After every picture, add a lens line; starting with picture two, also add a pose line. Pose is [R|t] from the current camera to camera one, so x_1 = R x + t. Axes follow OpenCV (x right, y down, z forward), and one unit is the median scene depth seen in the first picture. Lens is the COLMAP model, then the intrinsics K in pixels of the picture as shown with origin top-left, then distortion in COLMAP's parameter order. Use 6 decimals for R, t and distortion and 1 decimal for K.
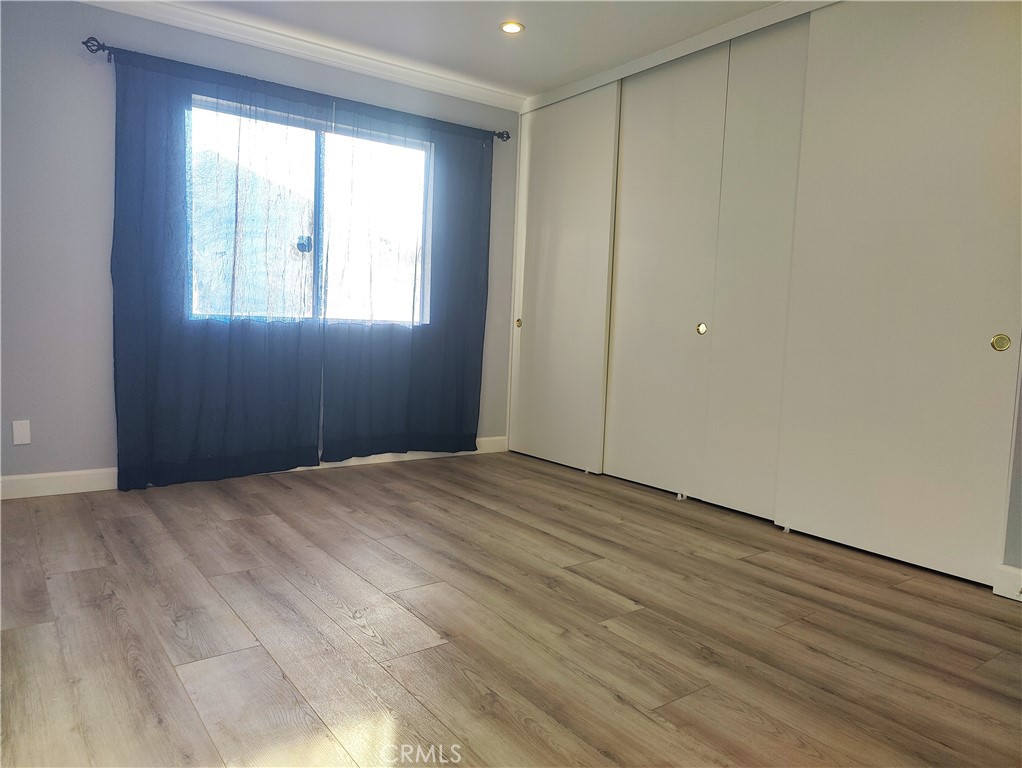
lens RADIAL K [[714.4, 0, 503.8], [0, 714.4, 377.6], [0, 0, 1]] dist [0.007545, -0.000476]
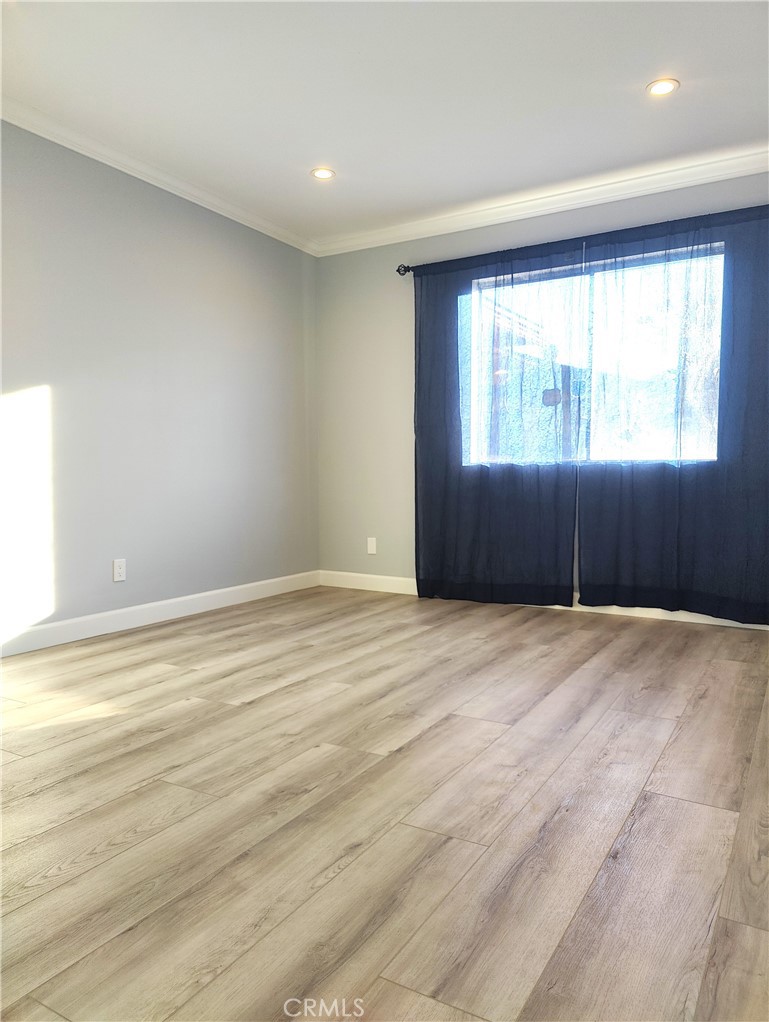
lens RADIAL K [[714.4, 0, 377.3], [0, 714.4, 515.4], [0, 0, 1]] dist [0.007545, -0.000476]
pose [[0.390933, 0.016132, -0.920278, 0.842256], [-0.061301, 0.998083, -0.008545, 0.031403], [0.918376, 0.059755, 0.391172, 0.537795]]
